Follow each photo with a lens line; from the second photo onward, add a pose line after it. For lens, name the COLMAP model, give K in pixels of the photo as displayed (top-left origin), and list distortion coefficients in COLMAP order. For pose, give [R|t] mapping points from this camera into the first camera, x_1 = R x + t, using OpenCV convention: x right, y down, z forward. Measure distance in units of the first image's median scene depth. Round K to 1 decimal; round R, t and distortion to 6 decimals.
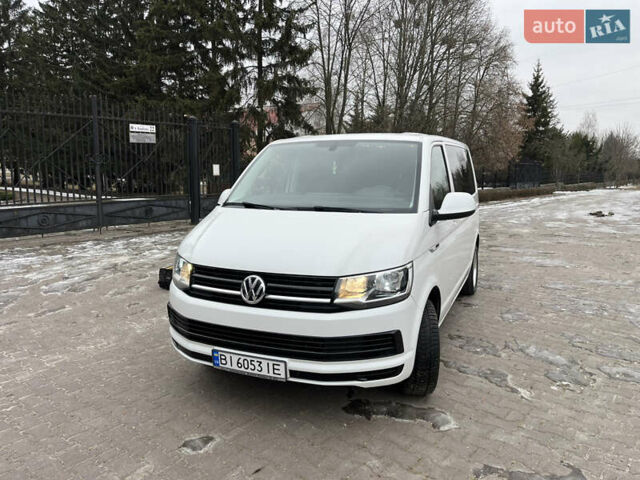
lens RADIAL K [[489.7, 0, 317.5], [0, 489.7, 243.1], [0, 0, 1]] dist [0.050847, -0.060404]
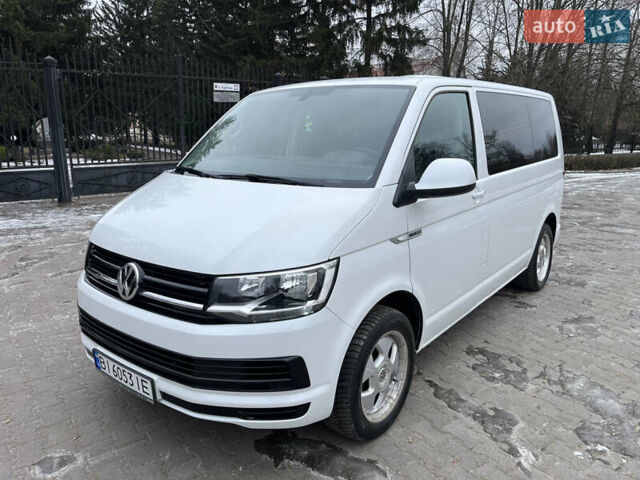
lens RADIAL K [[489.7, 0, 306.7], [0, 489.7, 239.9], [0, 0, 1]] dist [0.050847, -0.060404]
pose [[0.962258, 0.057985, -0.265890, 0.161050], [-0.038980, 0.996330, 0.076210, -0.019240], [0.269333, -0.062969, 0.960986, 0.155814]]
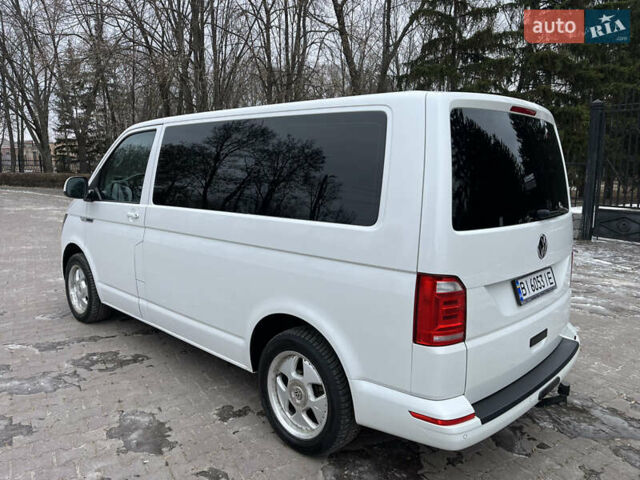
lens RADIAL K [[489.7, 0, 320.9], [0, 489.7, 237.2], [0, 0, 1]] dist [0.050847, -0.060404]
pose [[-0.359221, 0.132003, -0.923870, 0.661827], [-0.159386, 0.966725, 0.200099, -0.162506], [0.919541, 0.219131, -0.326228, 1.093640]]
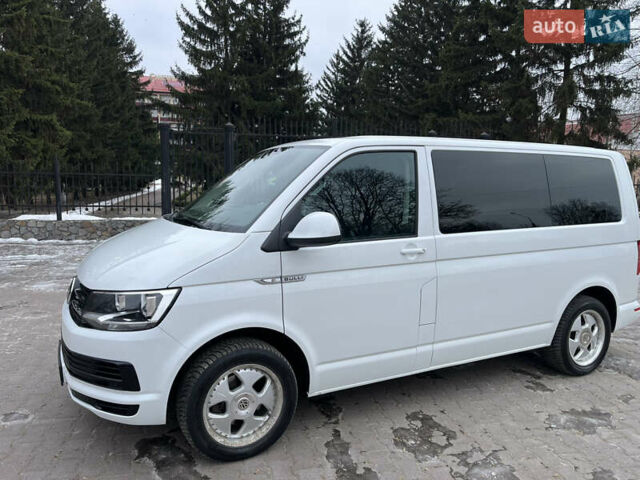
lens RADIAL K [[489.7, 0, 304.1], [0, 489.7, 237.9], [0, 0, 1]] dist [0.050847, -0.060404]
pose [[0.764113, 0.087651, -0.639100, 0.424875], [-0.116236, 0.993218, -0.002754, -0.033265], [0.634524, 0.076391, 0.769118, 0.234763]]
